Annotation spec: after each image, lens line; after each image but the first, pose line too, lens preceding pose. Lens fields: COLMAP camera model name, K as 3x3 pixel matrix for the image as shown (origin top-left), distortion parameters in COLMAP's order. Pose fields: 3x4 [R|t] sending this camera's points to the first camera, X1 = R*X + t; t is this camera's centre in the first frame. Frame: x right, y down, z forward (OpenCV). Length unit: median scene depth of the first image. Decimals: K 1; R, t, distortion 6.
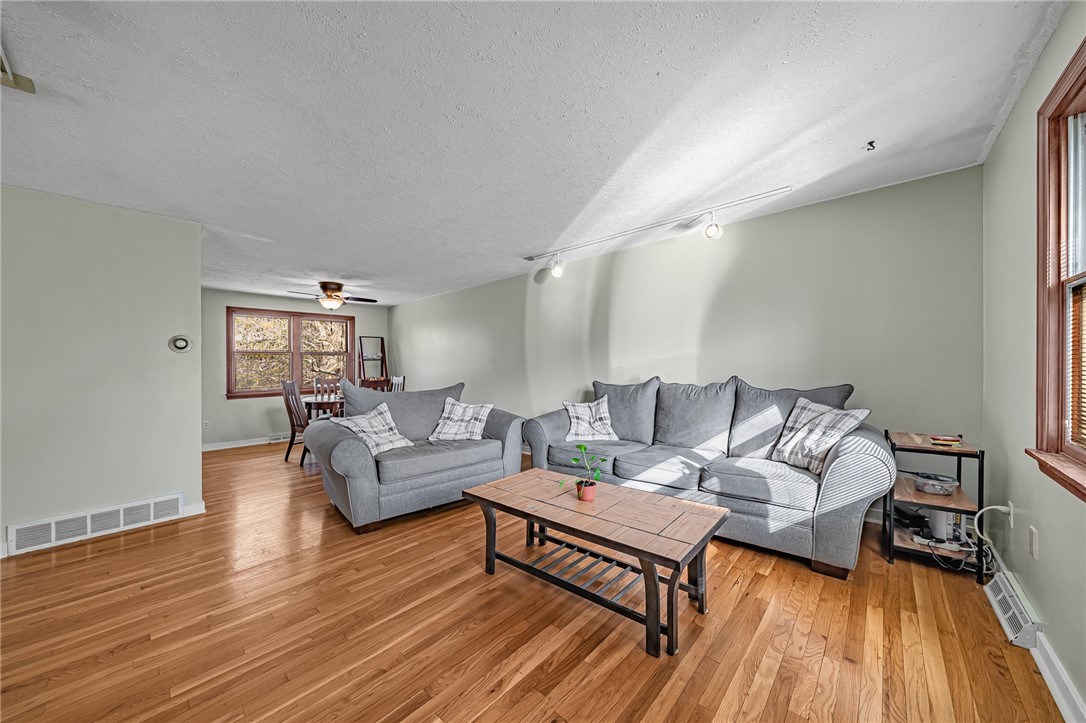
lens RADIAL K [[375.8, 0, 544.6], [0, 375.8, 369.0], [0, 0, 1]] dist [-0.000270, 0.000017]
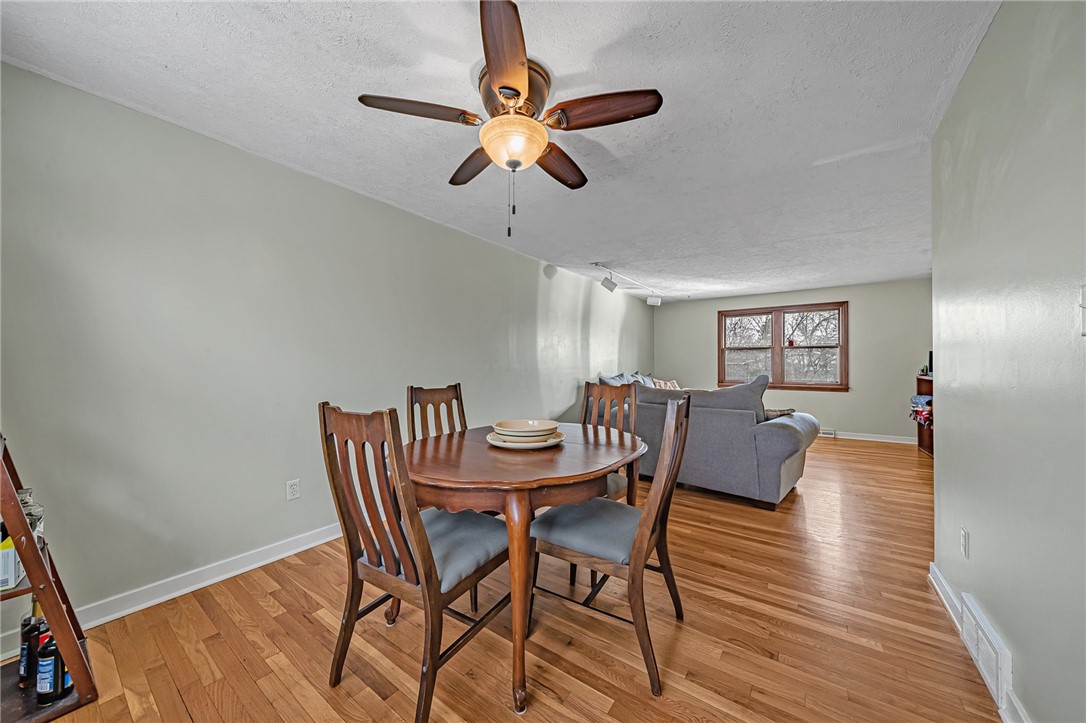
lens RADIAL K [[375.7, 0, 543.0], [0, 375.7, 361.5], [0, 0, 1]] dist [-0.000181, 0.000004]
pose [[-0.111051, 0.010665, 0.993757, -1.305197], [0.004735, 0.999937, -0.010202, -0.006847], [-0.993803, 0.003572, -0.111095, 1.528256]]
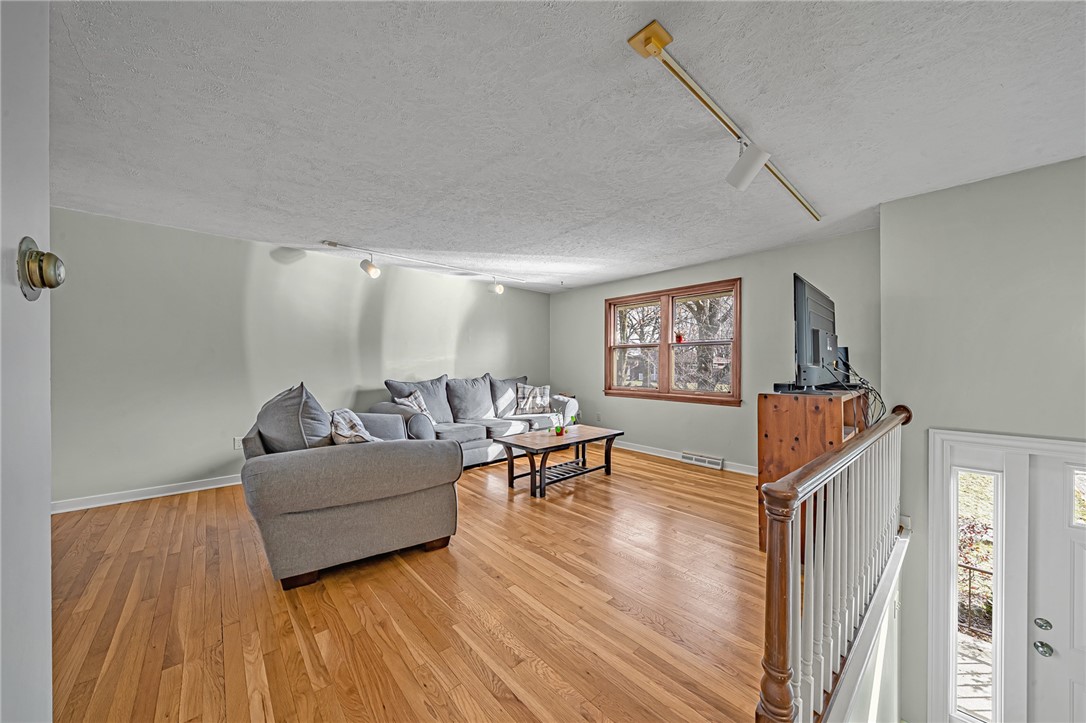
lens RADIAL K [[375.8, 0, 544.6], [0, 375.8, 369.0], [0, 0, 1]] dist [-0.000270, 0.000017]
pose [[0.106604, -0.004125, 0.994293, -1.036704], [0.000172, 0.999991, 0.004130, -0.004762], [-0.994302, -0.000270, 0.106603, 0.495256]]
